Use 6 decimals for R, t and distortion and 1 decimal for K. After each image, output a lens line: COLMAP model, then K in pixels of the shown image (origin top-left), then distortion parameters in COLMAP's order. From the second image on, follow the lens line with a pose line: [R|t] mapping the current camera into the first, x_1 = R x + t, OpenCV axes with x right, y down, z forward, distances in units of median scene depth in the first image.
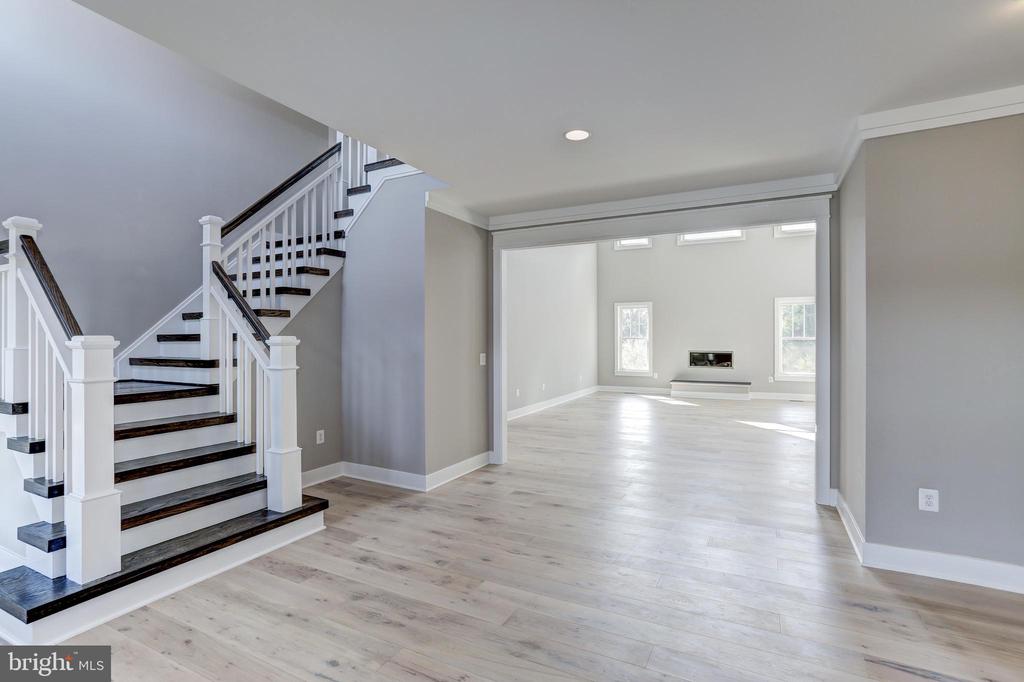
lens RADIAL K [[491.9, 0, 512.0], [0, 491.9, 341.0], [0, 0, 1]] dist [-0.055056, 0.032776]
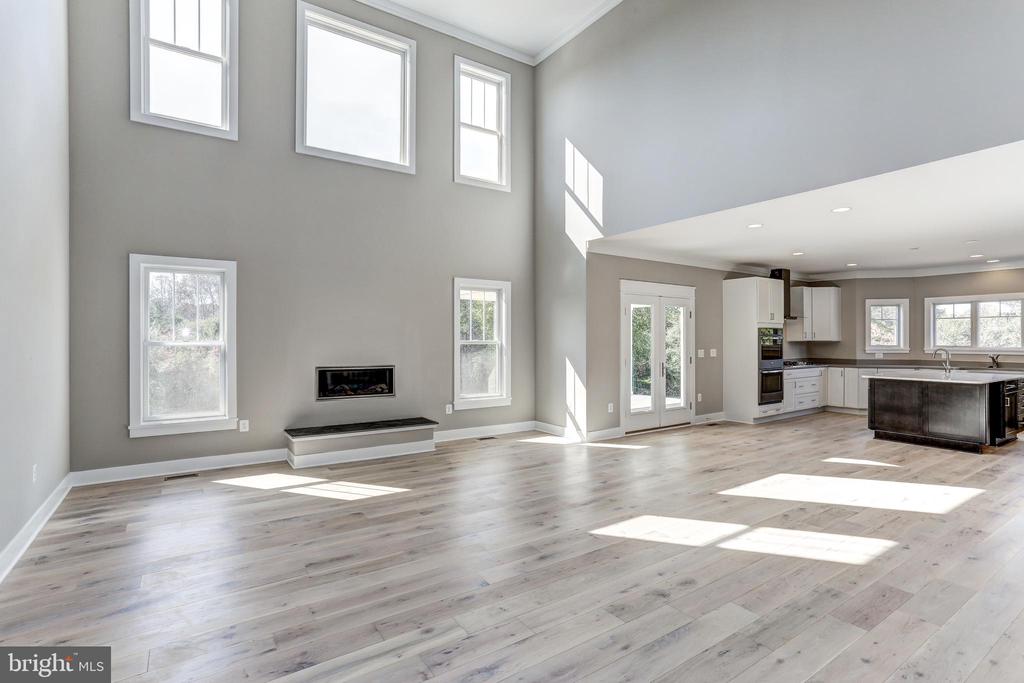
lens RADIAL K [[496.7, 0, 509.8], [0, 496.7, 338.1], [0, 0, 1]] dist [-0.056397, 0.036994]
pose [[0.478484, 0.002324, 0.878093, 0.015685], [0.004736, 0.999975, -0.005228, -0.007029], [-0.878083, 0.006660, 0.478461, 0.634446]]
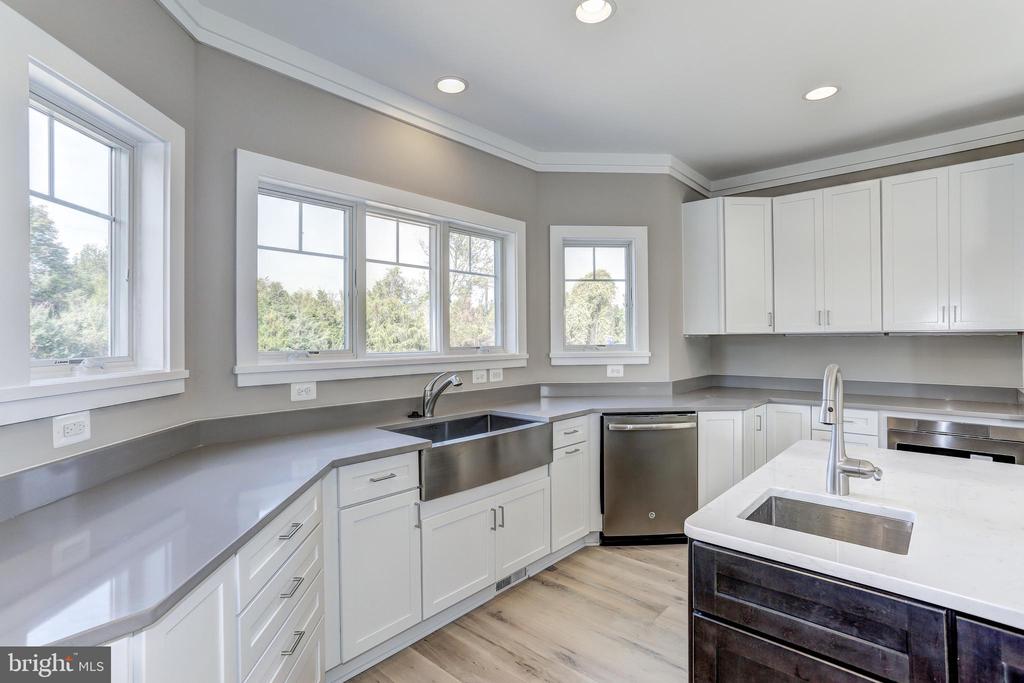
lens RADIAL K [[496.7, 0, 509.8], [0, 496.7, 338.1], [0, 0, 1]] dist [-0.056397, 0.036994]
pose [[-0.967575, 0.008398, 0.252445, 0.959509], [0.009517, 0.999950, 0.003215, -0.001063], [-0.252405, 0.005513, -0.967606, 0.567449]]
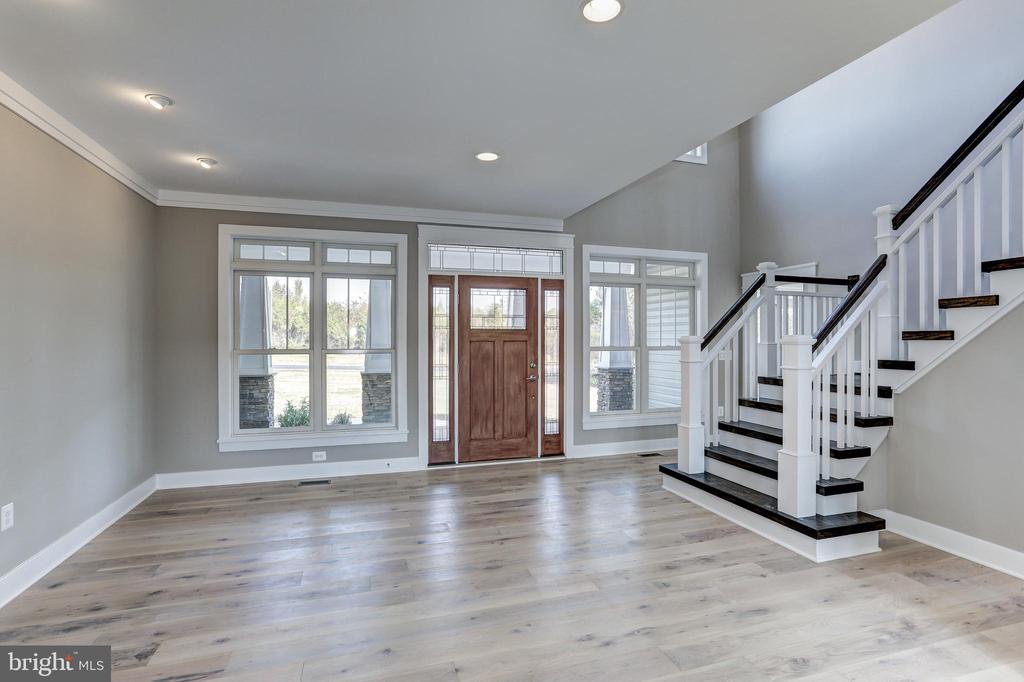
lens RADIAL K [[496.7, 0, 509.8], [0, 496.7, 337.6], [0, 0, 1]] dist [-0.056397, 0.036994]
pose [[-0.707173, 0.000959, -0.707040, 0.192631], [-0.001266, 0.999996, 0.002623, -0.001674], [0.707040, 0.002750, -0.707169, 0.398948]]
